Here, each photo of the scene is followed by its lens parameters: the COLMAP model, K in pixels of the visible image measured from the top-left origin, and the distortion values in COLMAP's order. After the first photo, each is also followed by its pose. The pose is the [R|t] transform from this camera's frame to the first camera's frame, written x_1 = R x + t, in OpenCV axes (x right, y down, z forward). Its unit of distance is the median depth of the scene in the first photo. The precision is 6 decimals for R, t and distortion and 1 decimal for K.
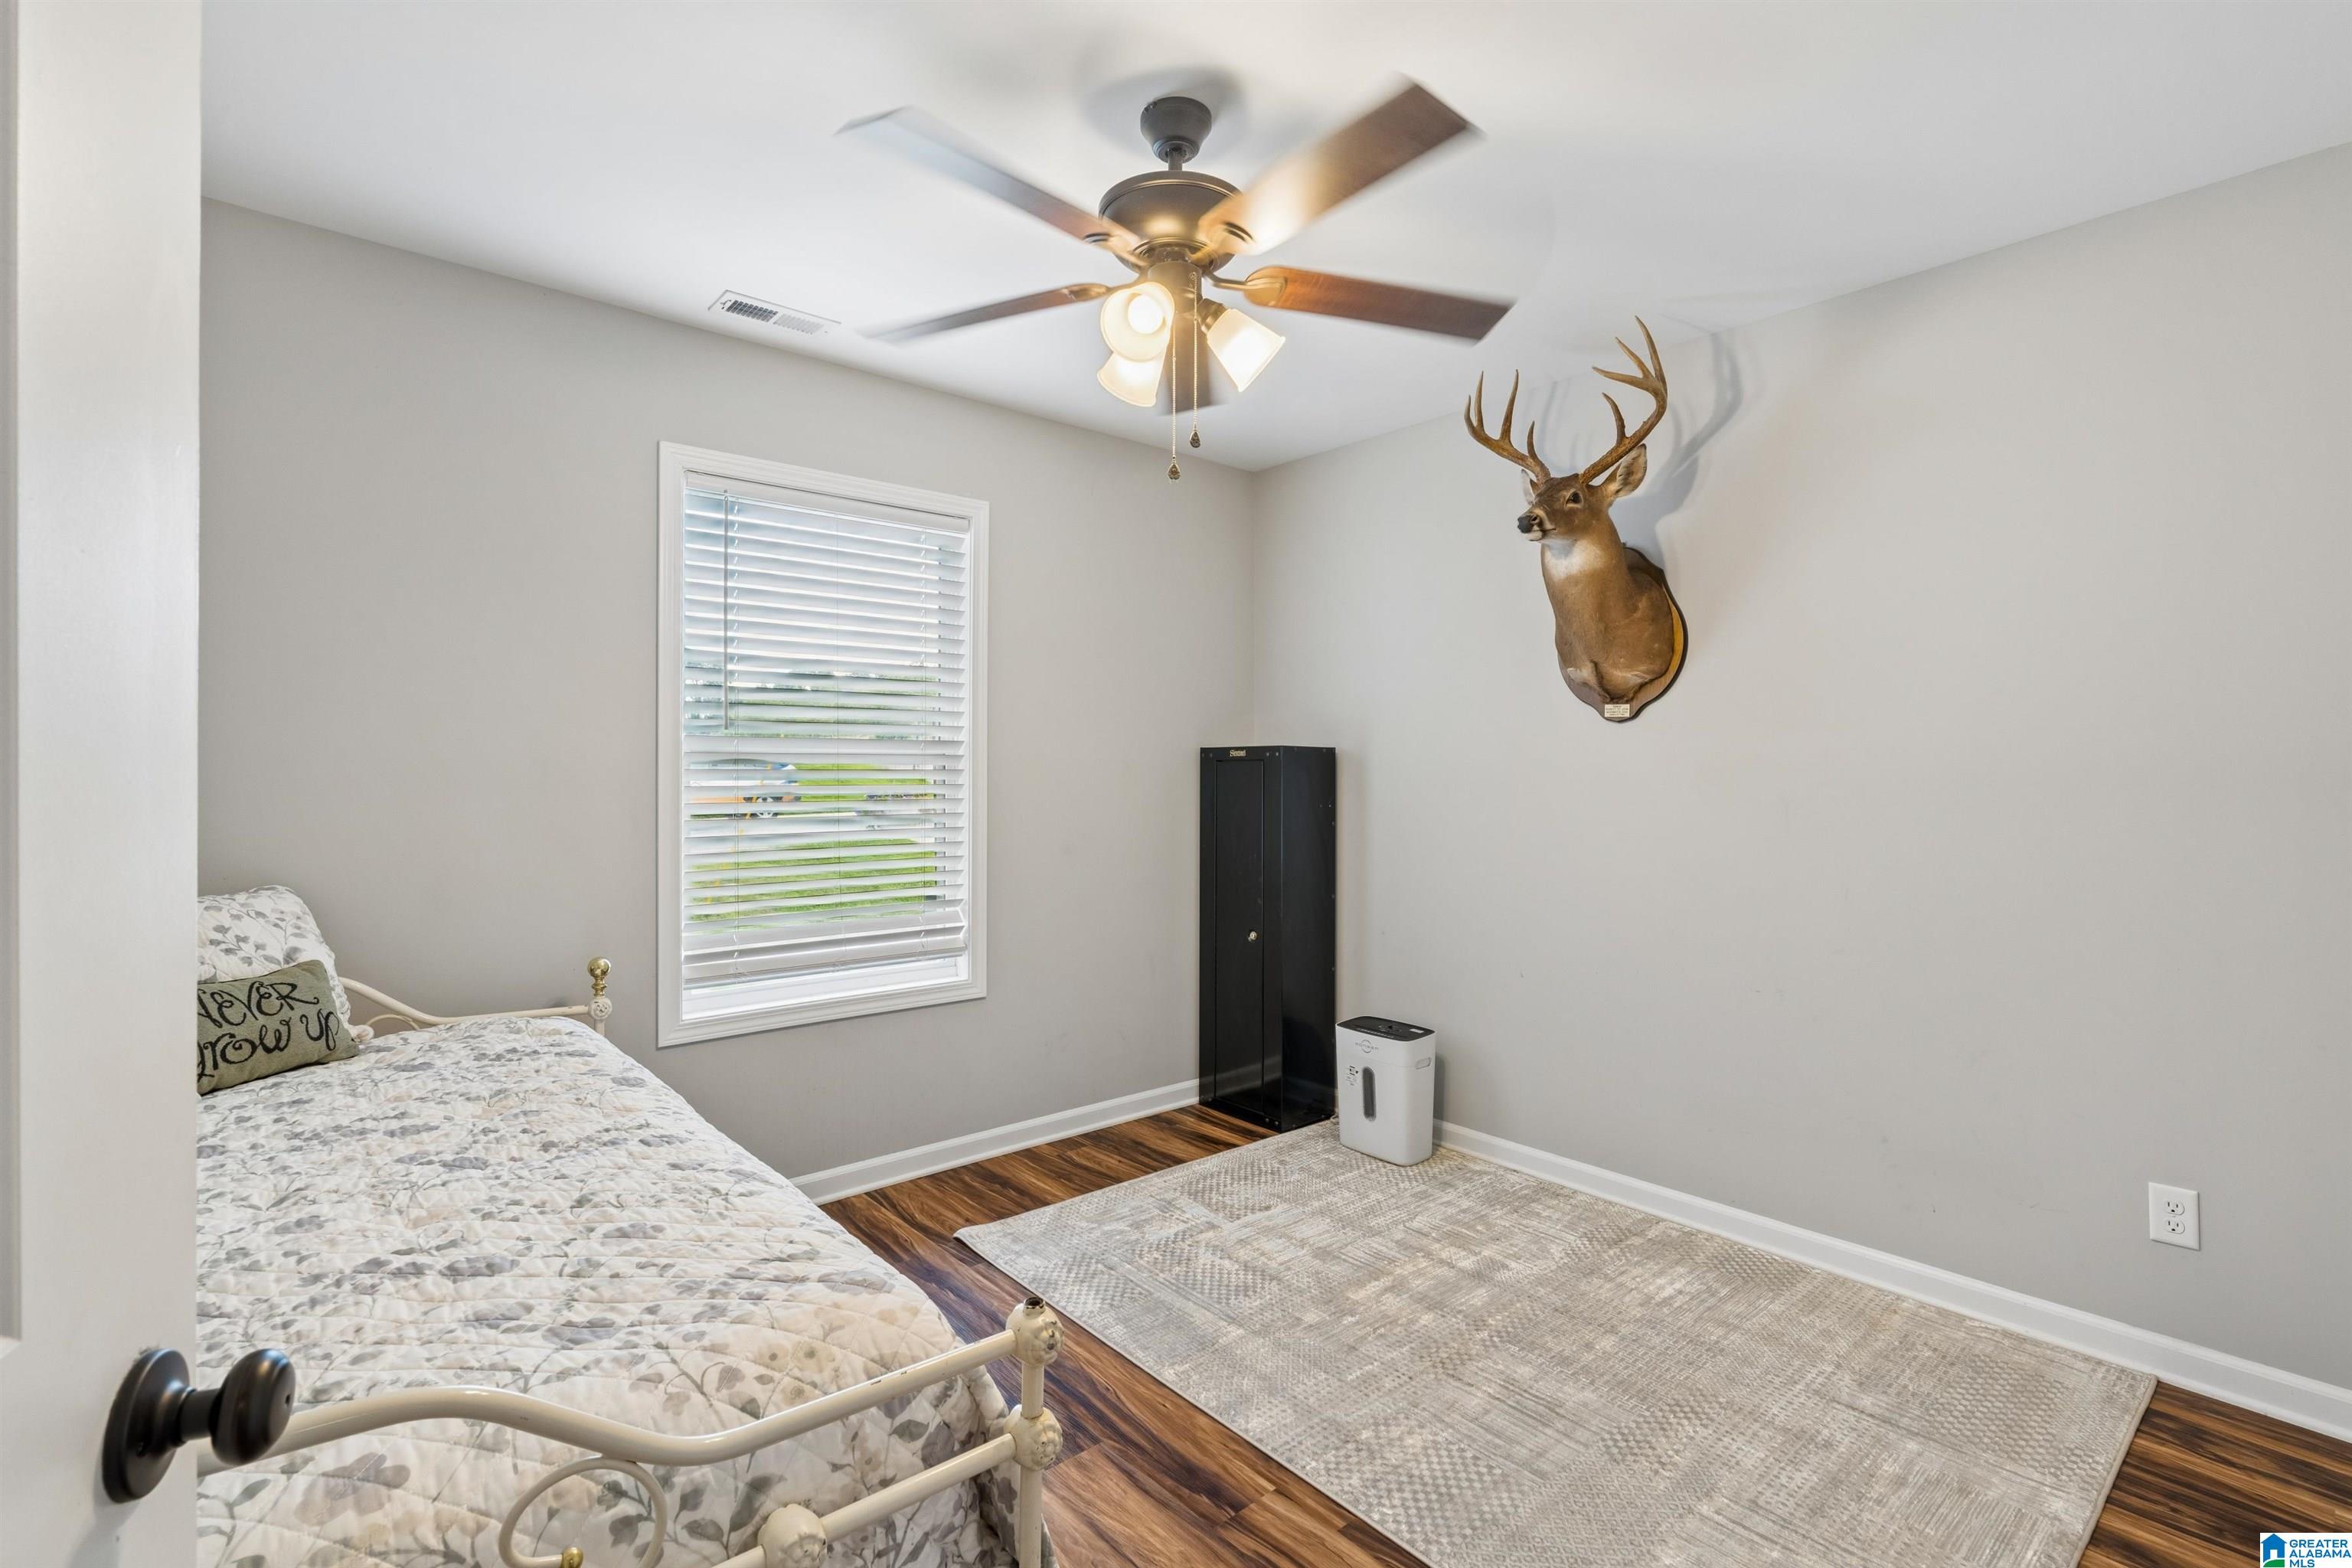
lens RADIAL K [[1062.3, 0, 1180.3], [0, 1062.3, 782.8], [0, 0, 1]] dist [-0.003377, 0.000051]
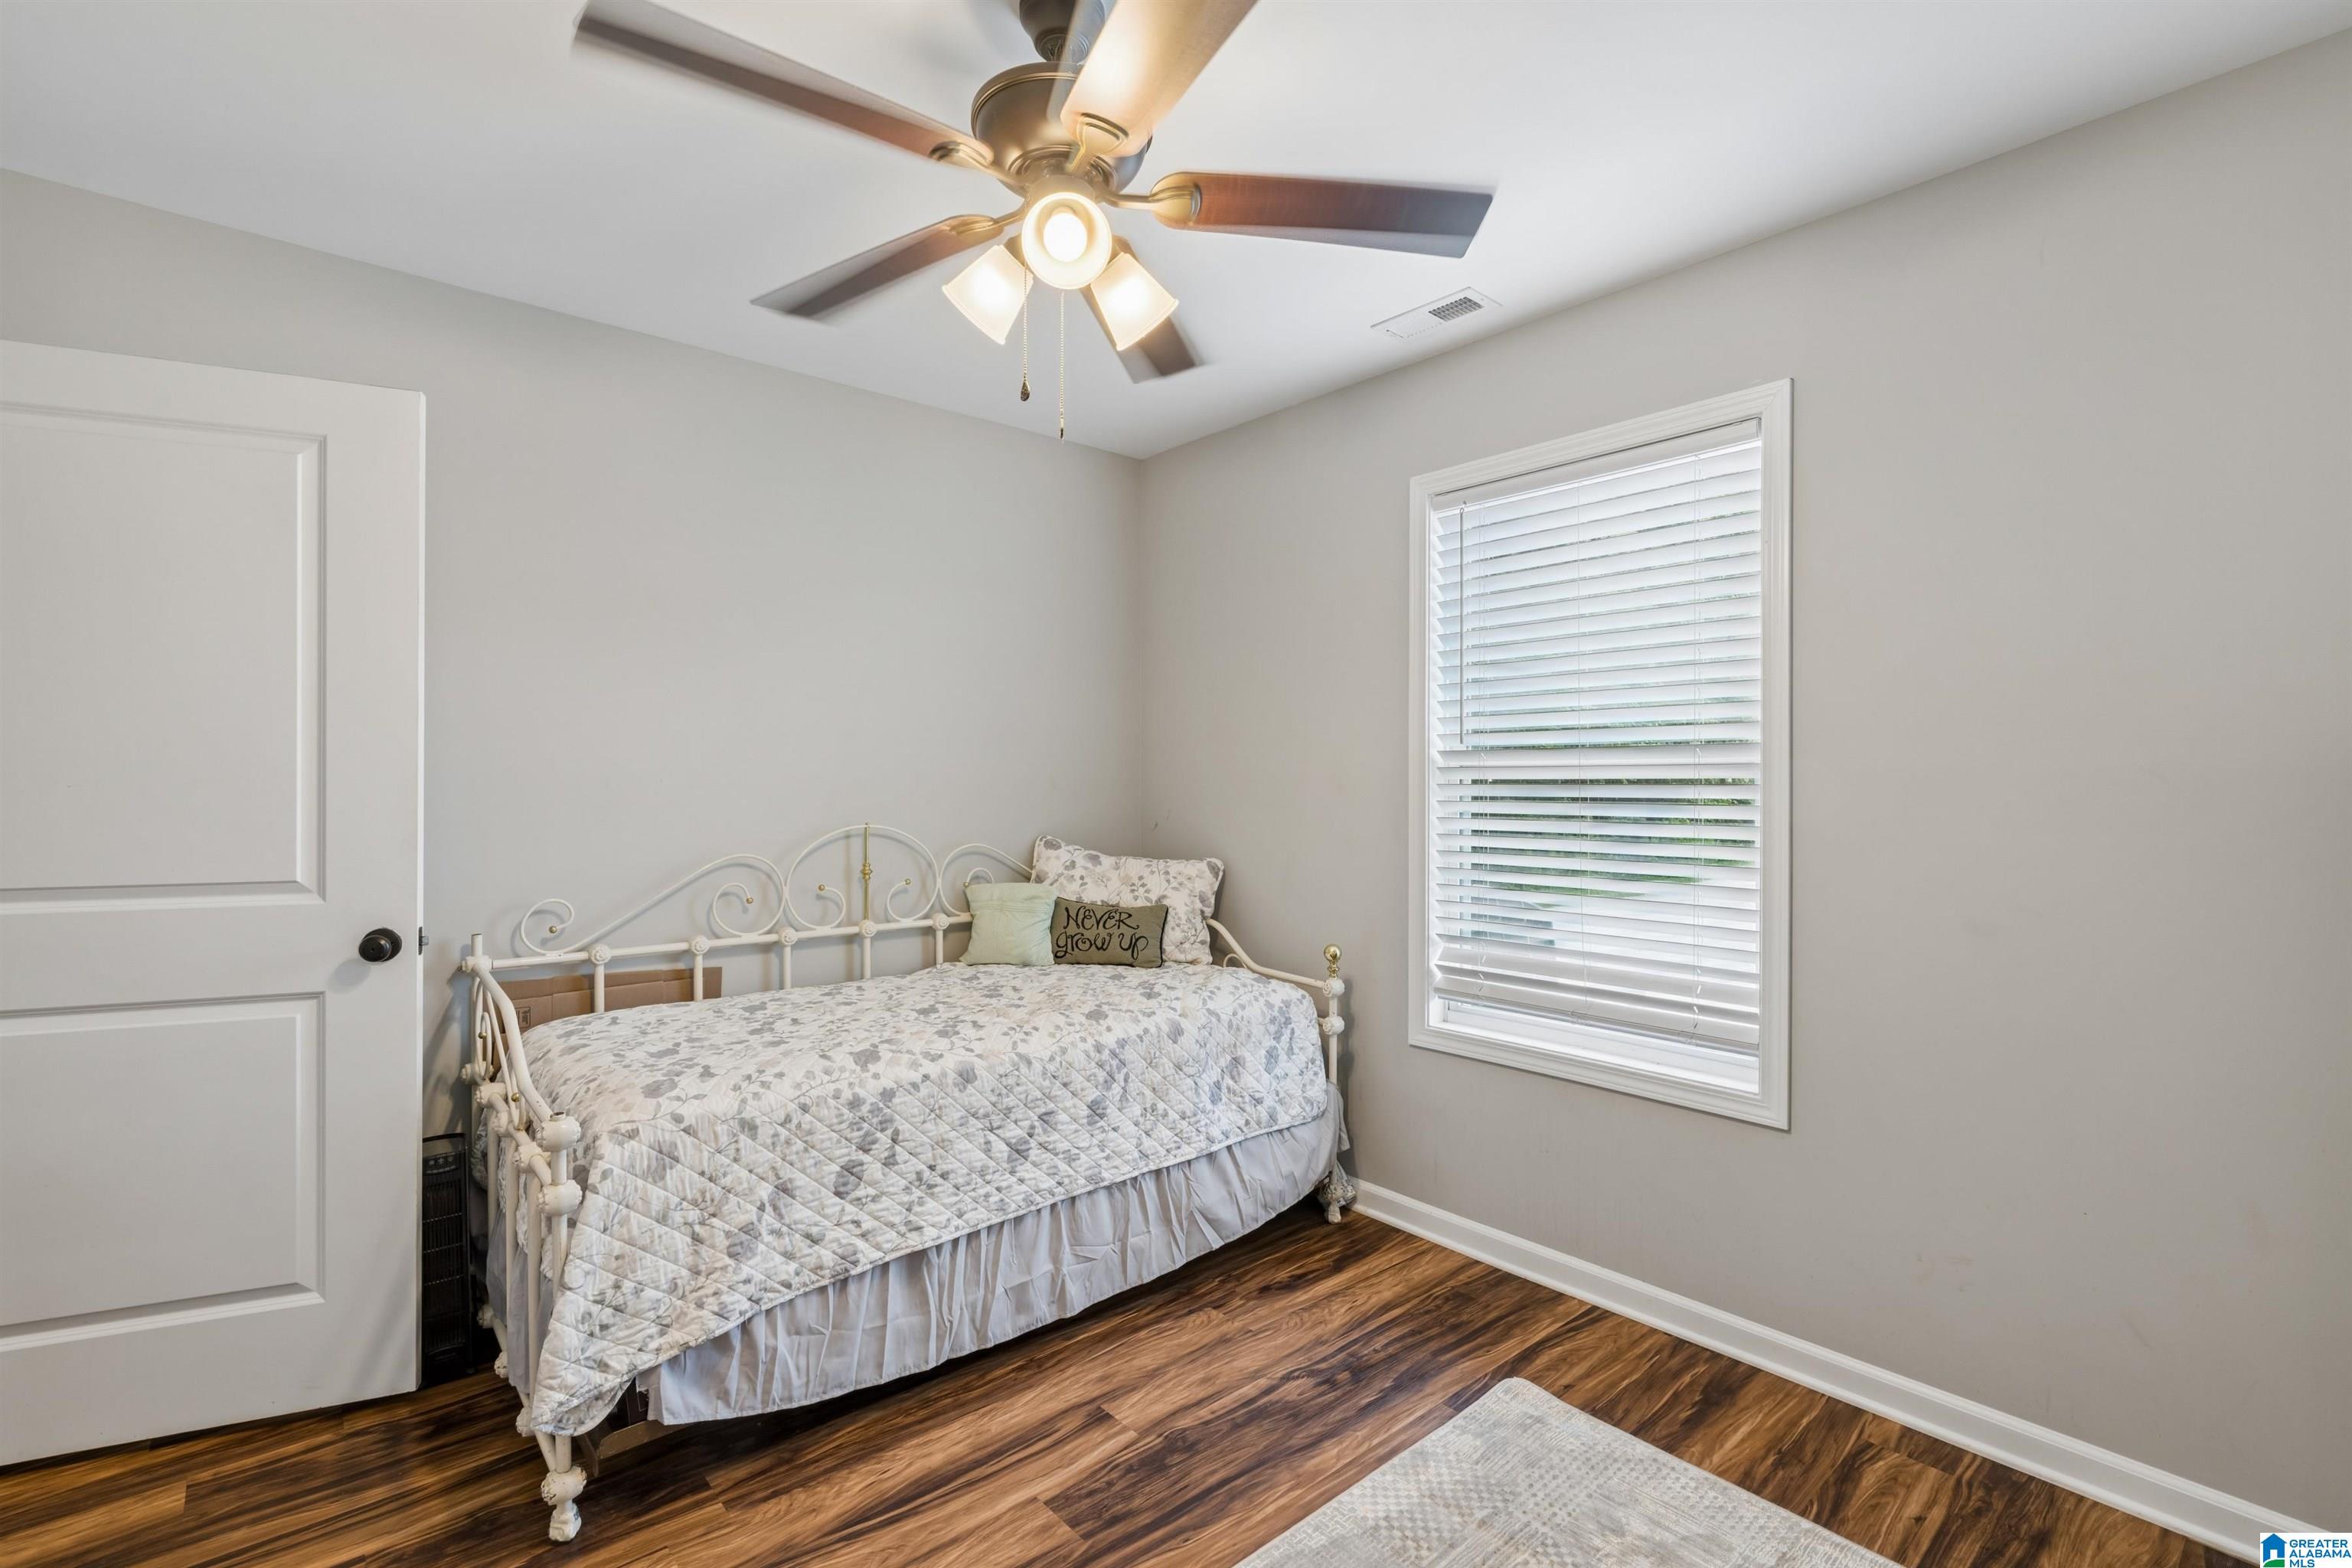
lens RADIAL K [[1062.3, 0, 1182.1], [0, 1062.3, 781.1], [0, 0, 1]] dist [-0.003377, 0.000051]
pose [[-0.002367, -0.004924, -0.999985, 0.529169], [-0.011172, 0.999926, -0.004898, -0.007243], [0.999935, 0.011160, -0.002422, 0.698079]]
